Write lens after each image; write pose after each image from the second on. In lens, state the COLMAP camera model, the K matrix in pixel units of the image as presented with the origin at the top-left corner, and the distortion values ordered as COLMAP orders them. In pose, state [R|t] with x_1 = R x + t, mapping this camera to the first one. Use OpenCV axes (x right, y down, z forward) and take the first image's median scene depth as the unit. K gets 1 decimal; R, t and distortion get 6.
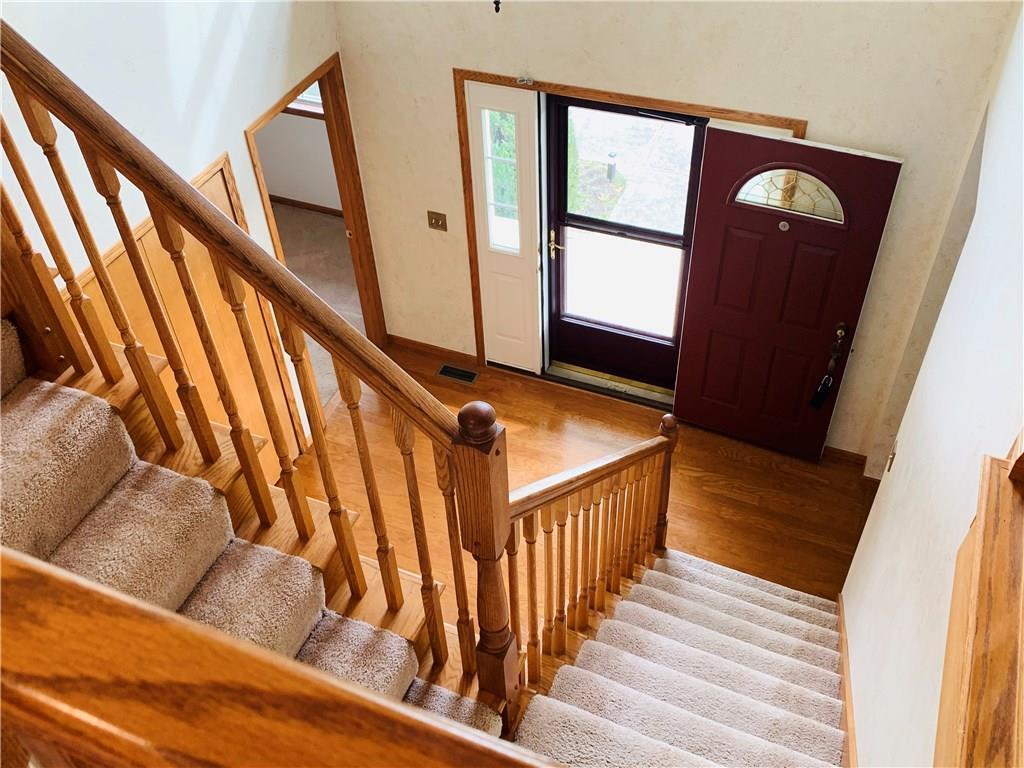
lens RADIAL K [[935.5, 0, 506.7], [0, 935.5, 369.2], [0, 0, 1]] dist [0.105396, -0.221612]
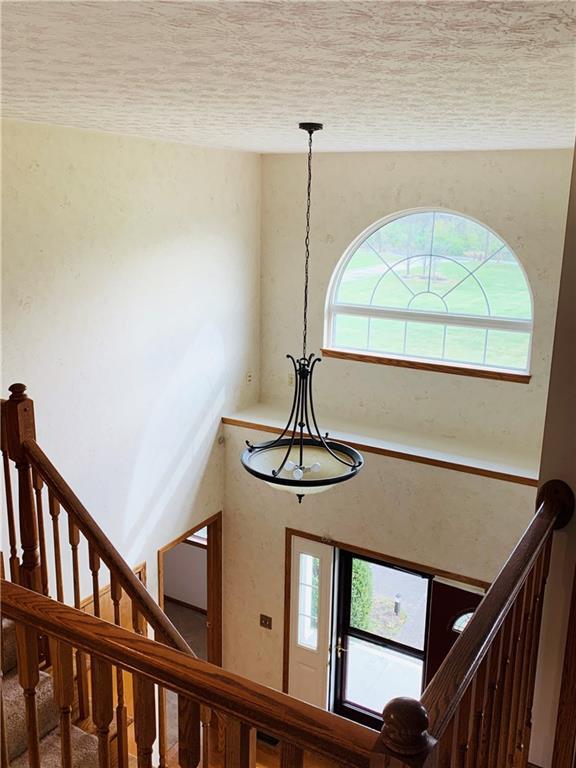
lens RADIAL K [[701.7, 0, 288.0], [0, 701.7, 384.0], [0, 0, 1]] dist [0.105396, -0.221612]
pose [[0.990335, 0.088058, -0.107158, 0.057149], [-0.128983, 0.868769, -0.478125, 0.058864], [0.050993, 0.487325, 0.871730, -0.217439]]
